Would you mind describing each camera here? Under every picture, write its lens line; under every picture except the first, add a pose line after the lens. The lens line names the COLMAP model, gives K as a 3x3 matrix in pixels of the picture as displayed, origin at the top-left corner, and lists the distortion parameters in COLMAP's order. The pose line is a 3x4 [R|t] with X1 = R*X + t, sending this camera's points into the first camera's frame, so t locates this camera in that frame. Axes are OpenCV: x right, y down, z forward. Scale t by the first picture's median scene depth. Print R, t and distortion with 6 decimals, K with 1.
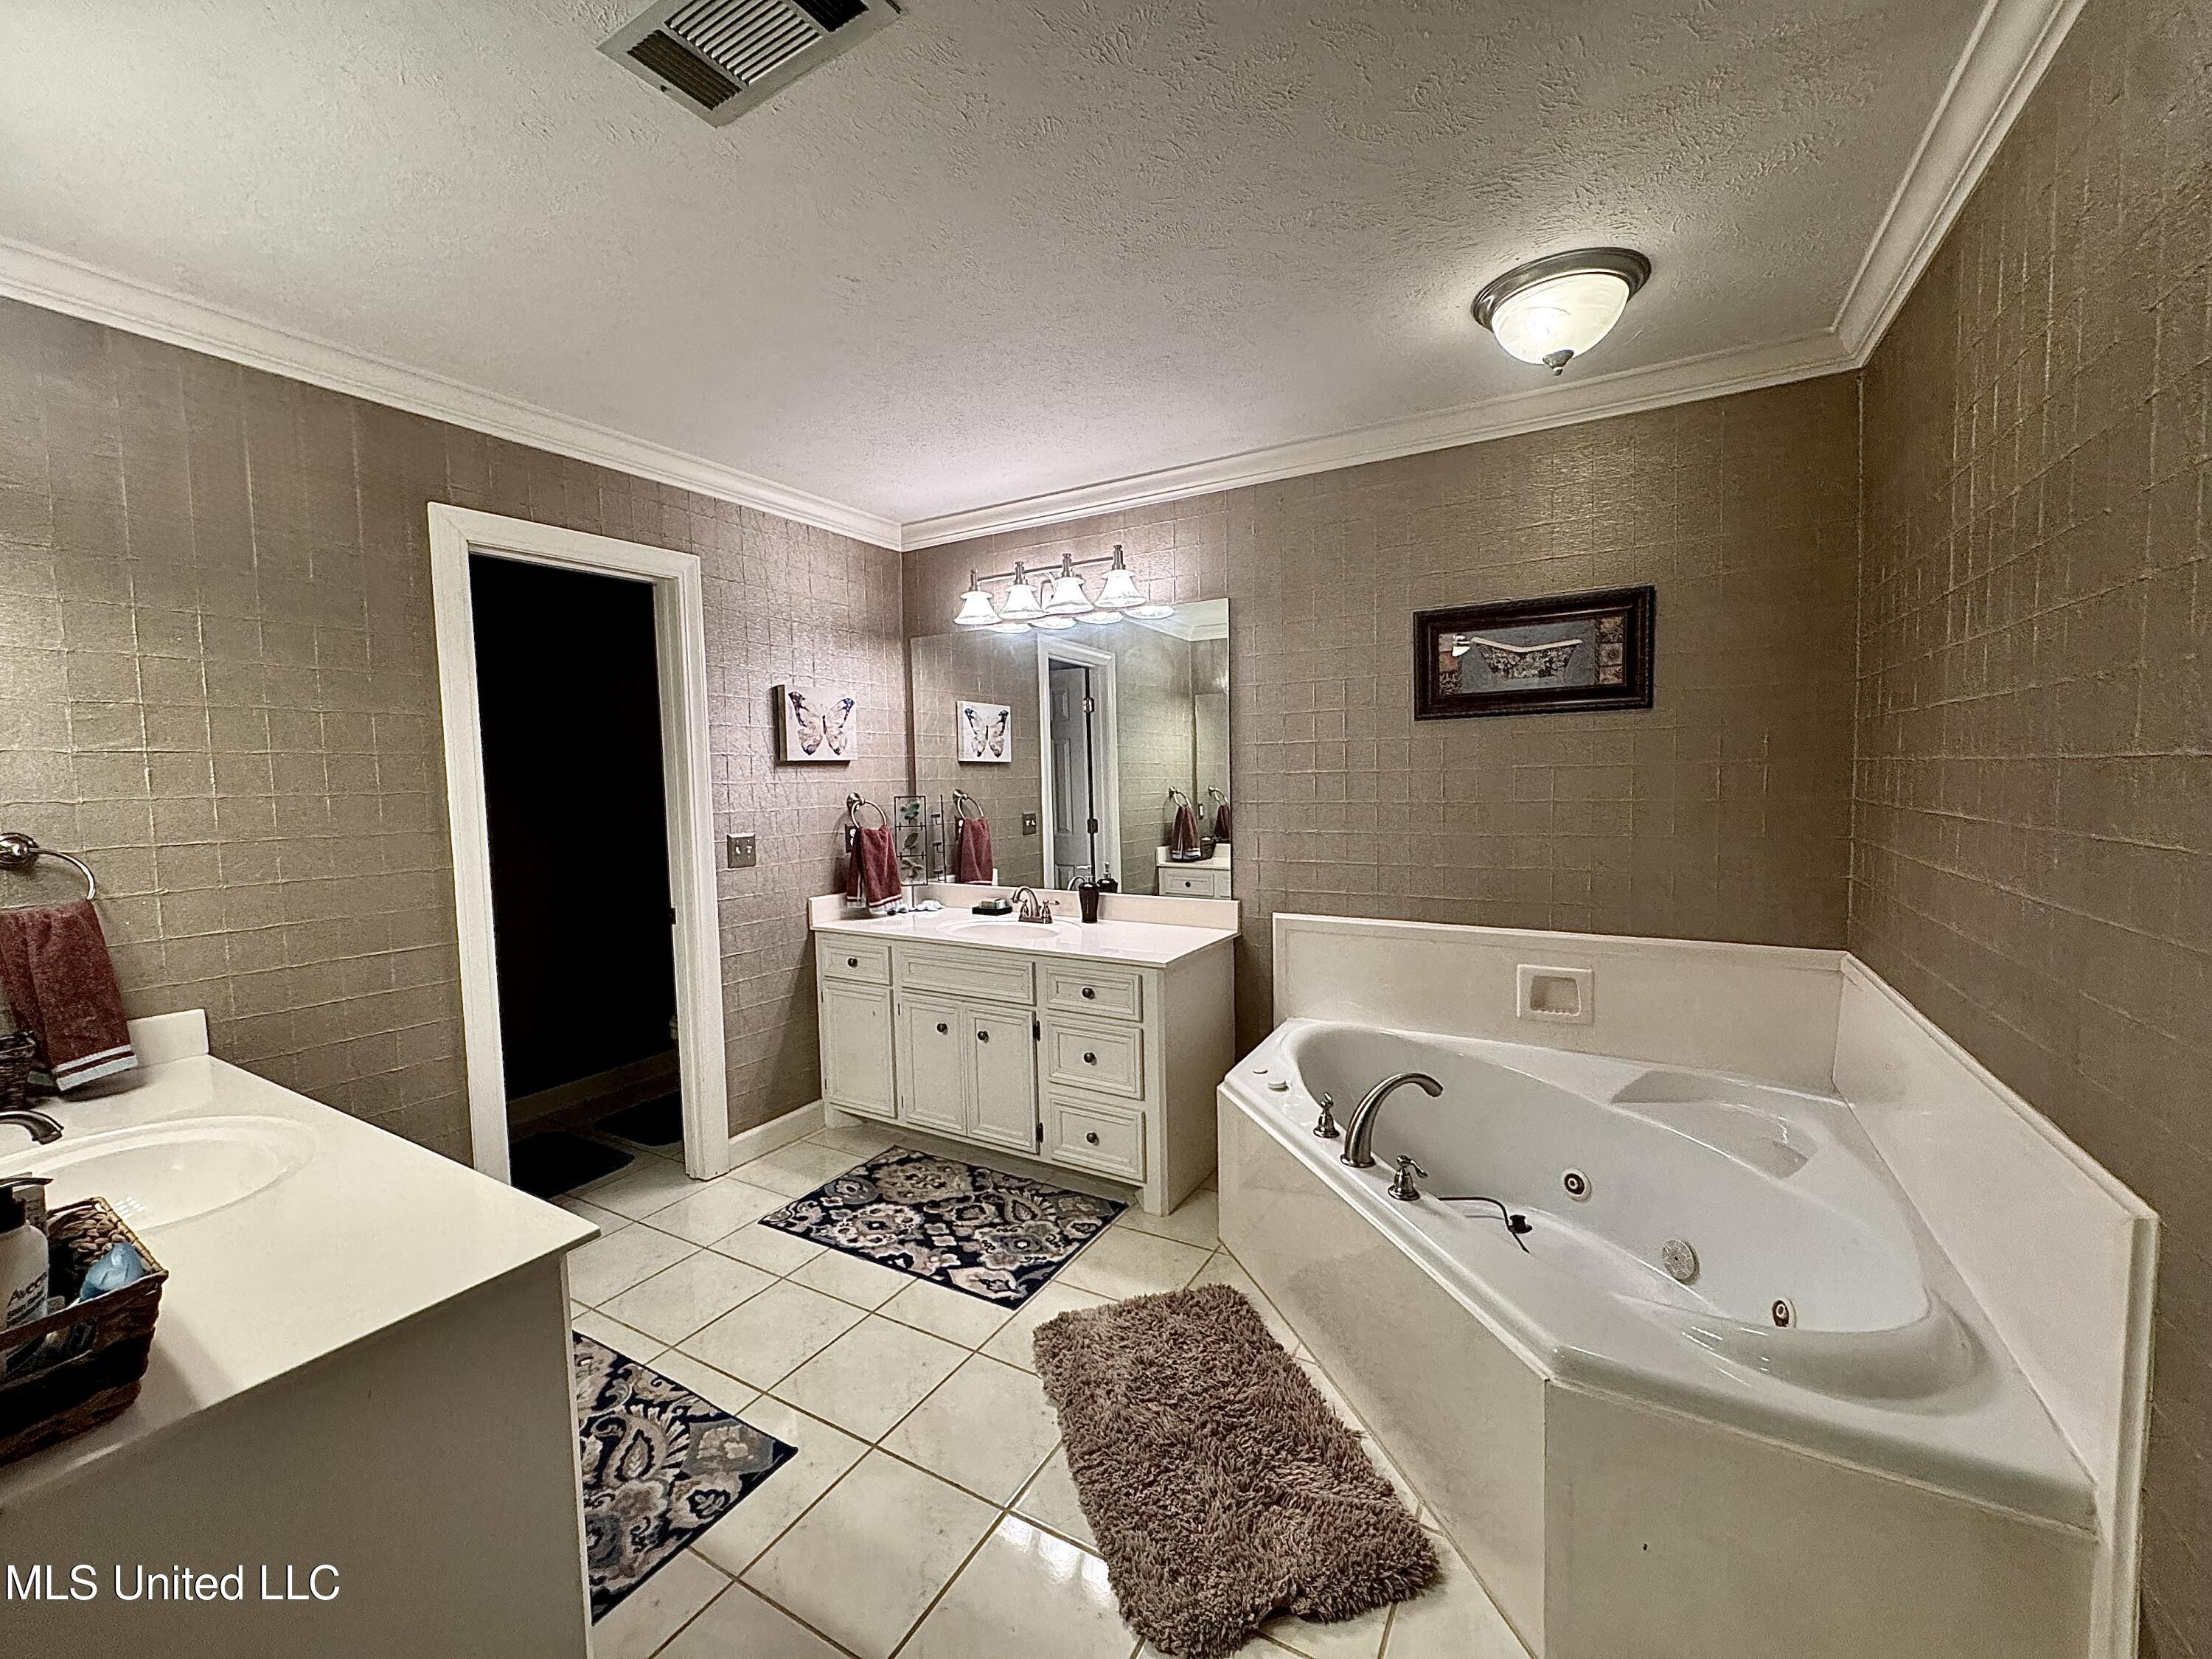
lens RADIAL K [[888.2, 0, 1100.7], [0, 888.2, 833.9], [0, 0, 1]] dist [-0.001430, -0.000136]
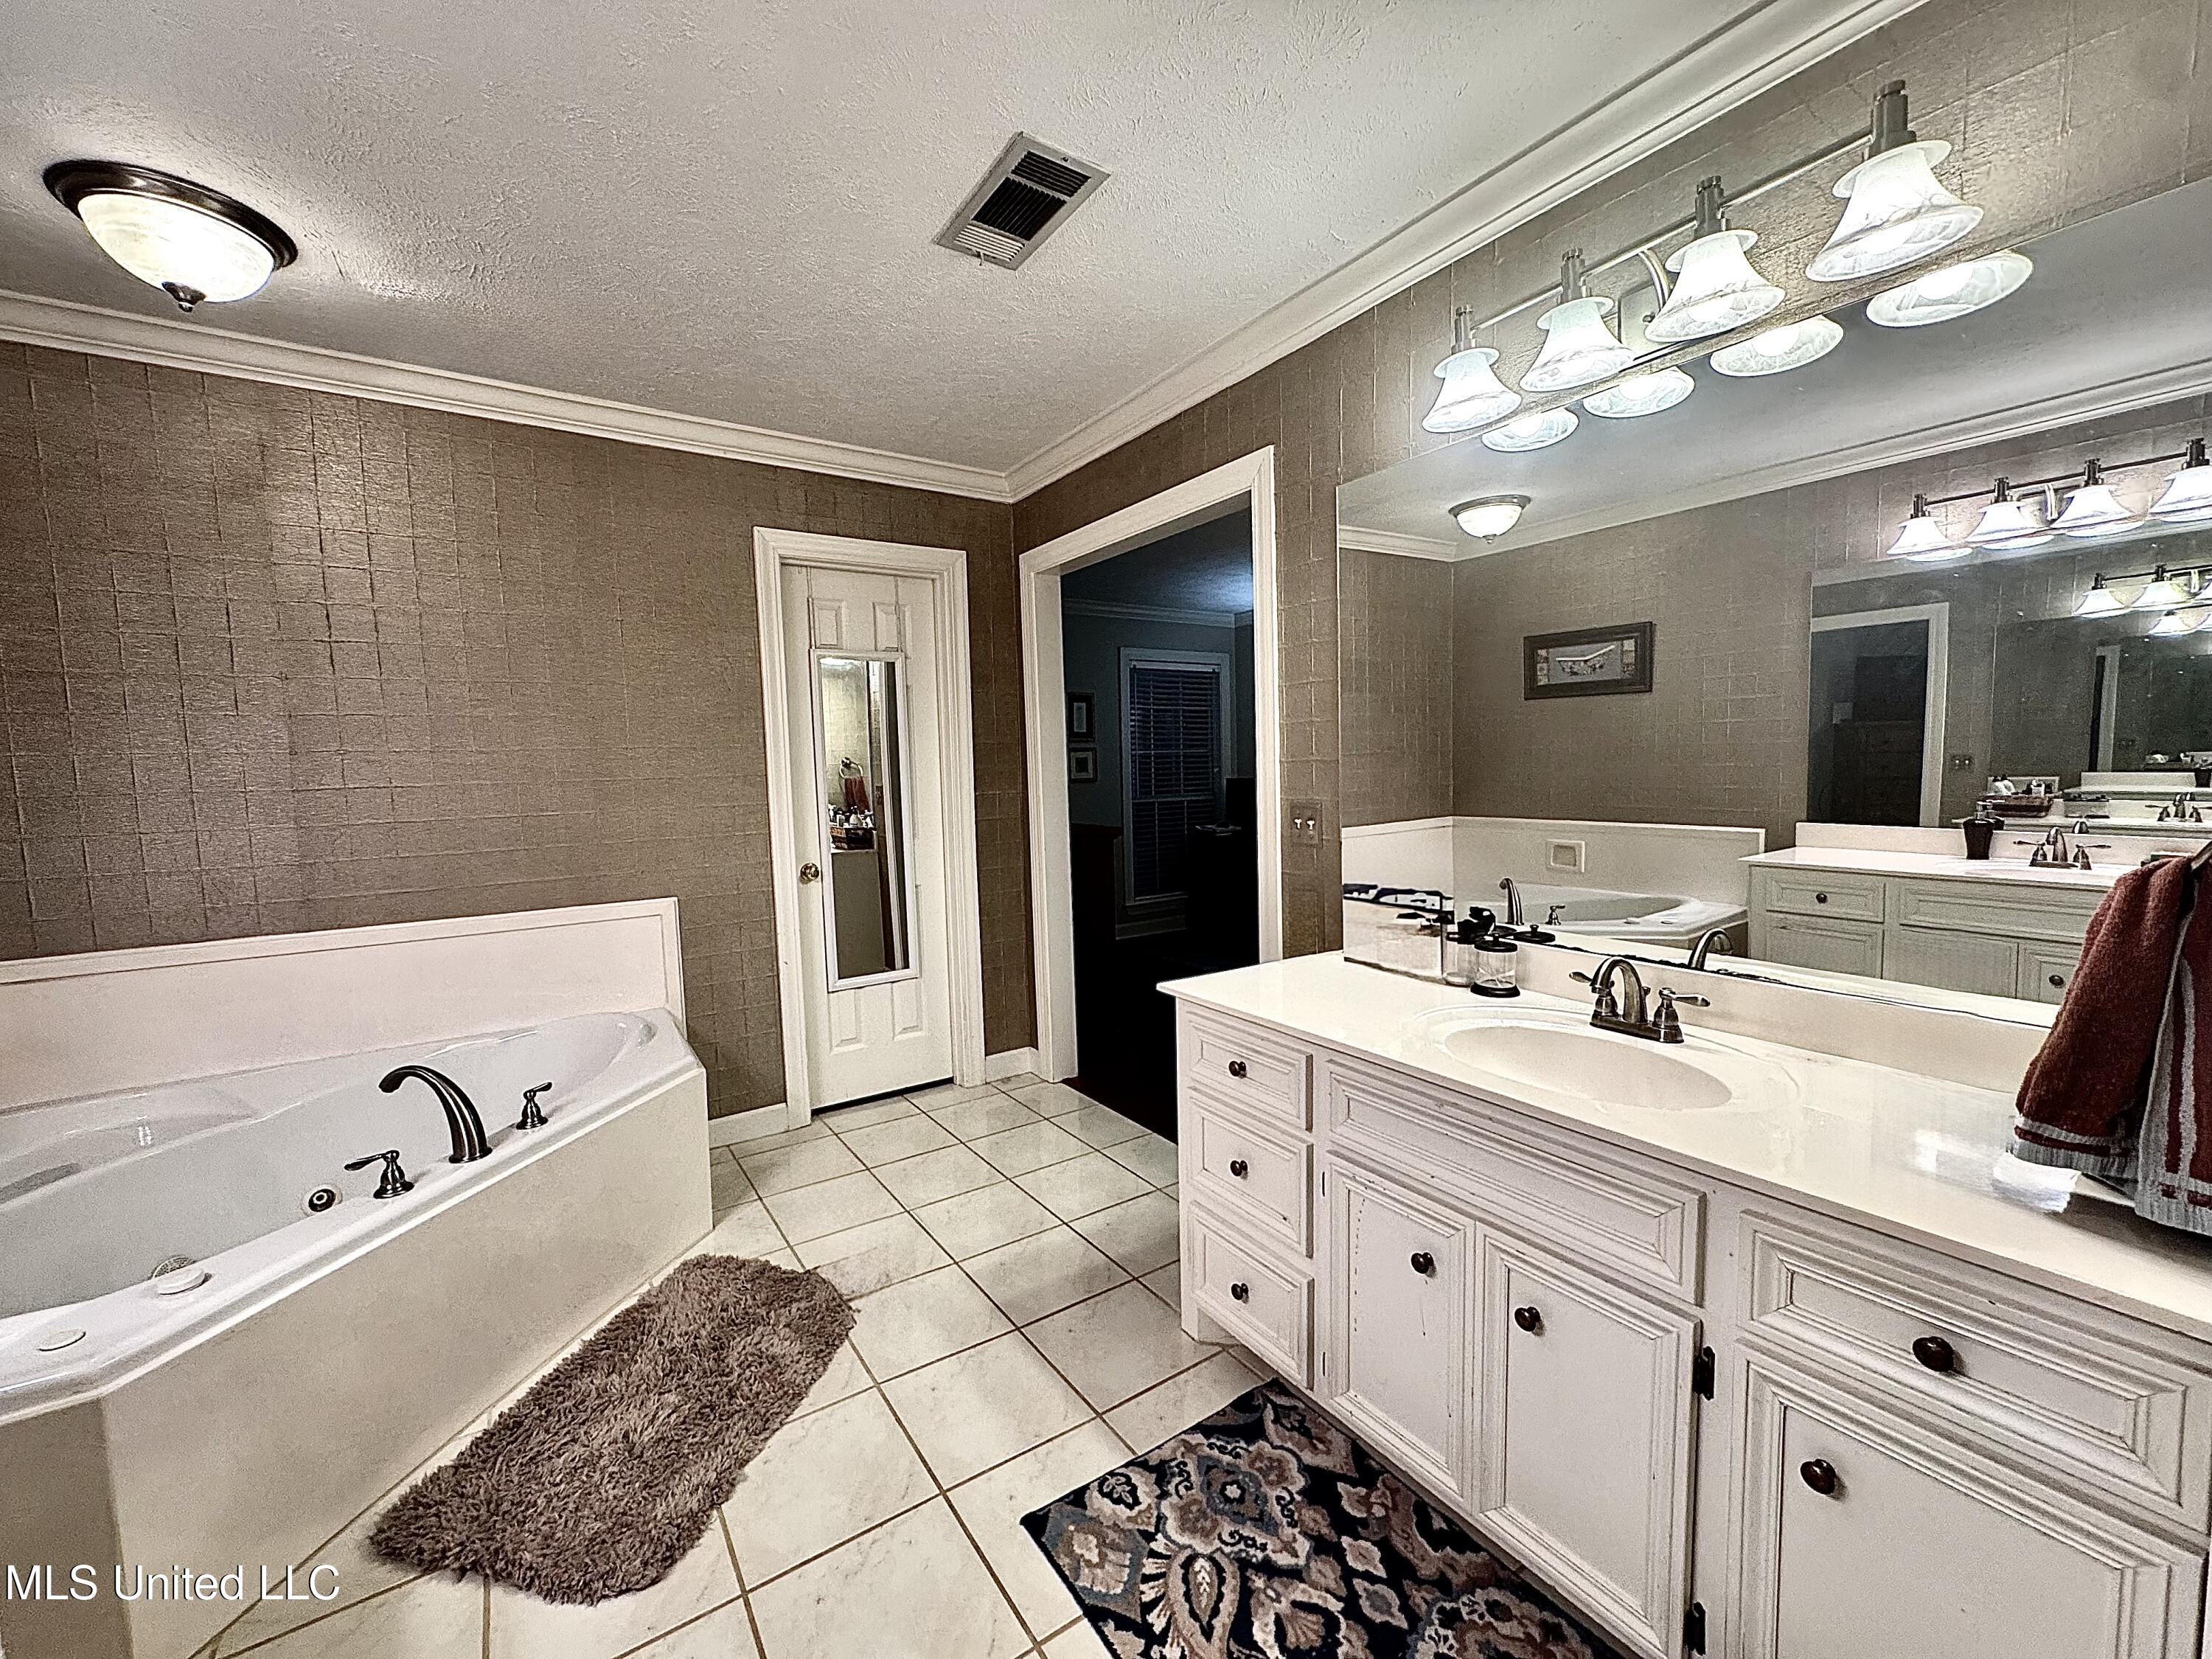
lens RADIAL K [[888.2, 0, 1109.4], [0, 888.2, 831.9], [0, 0, 1]] dist [-0.001430, -0.000136]
pose [[-0.902102, 0.002579, 0.431516, -0.812659], [0.064785, 0.989458, 0.129522, -0.048312], [-0.426633, 0.144798, -0.892759, 1.687188]]
